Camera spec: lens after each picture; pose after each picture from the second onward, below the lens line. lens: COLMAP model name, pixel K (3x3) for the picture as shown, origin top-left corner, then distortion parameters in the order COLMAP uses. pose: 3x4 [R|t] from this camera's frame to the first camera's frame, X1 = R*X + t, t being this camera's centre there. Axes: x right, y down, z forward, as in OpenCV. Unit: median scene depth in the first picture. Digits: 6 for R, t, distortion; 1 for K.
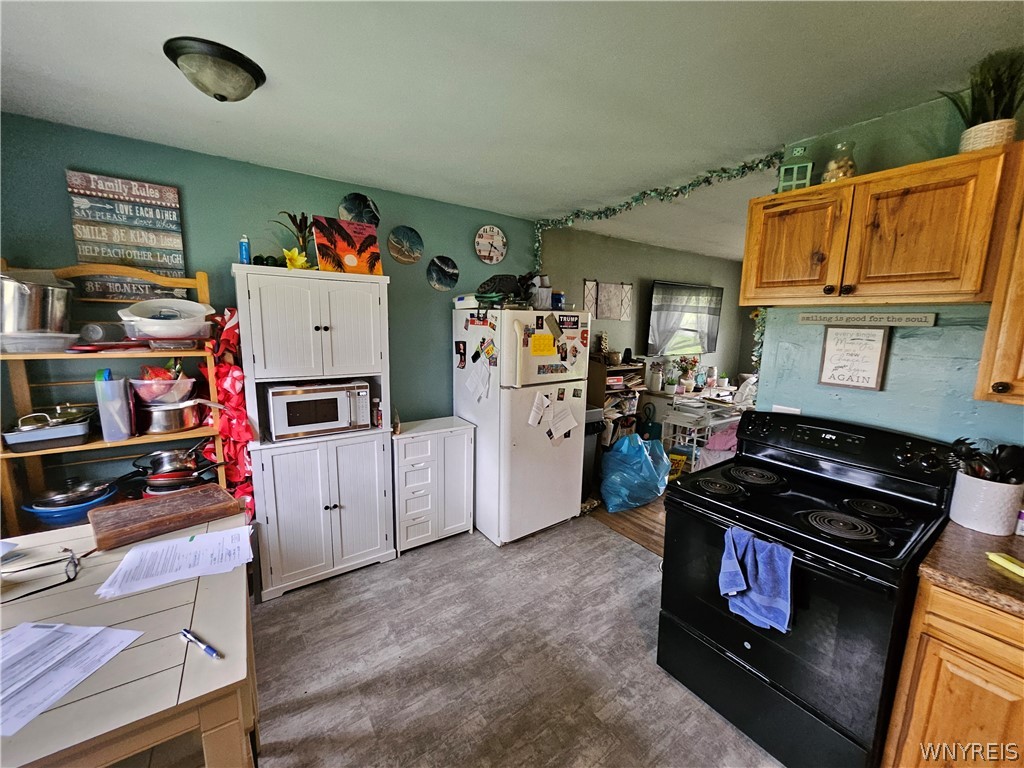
lens RADIAL K [[407.2, 0, 513.8], [0, 407.2, 383.6], [0, 0, 1]] dist [-0.001180, -0.000104]
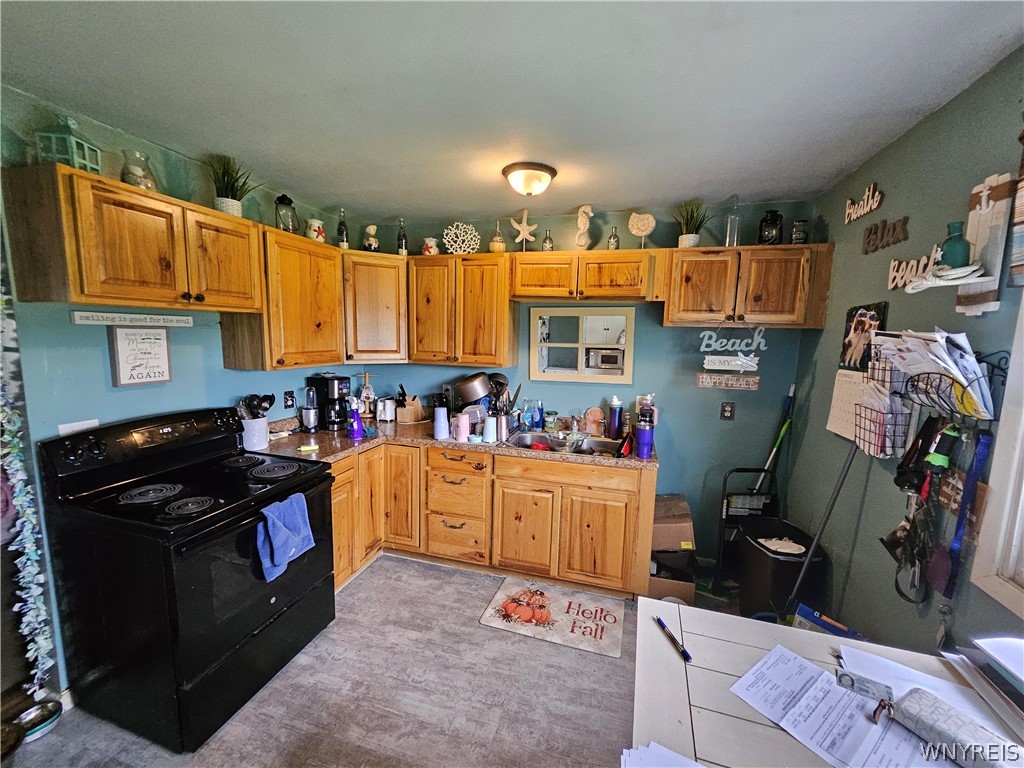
lens RADIAL K [[407.2, 0, 513.0], [0, 407.2, 383.0], [0, 0, 1]] dist [-0.001180, -0.000104]
pose [[-0.620506, -0.138297, 0.771911, -0.610449], [0.081179, 0.967711, 0.238634, -0.174219], [-0.779989, 0.210737, -0.589243, 0.903953]]
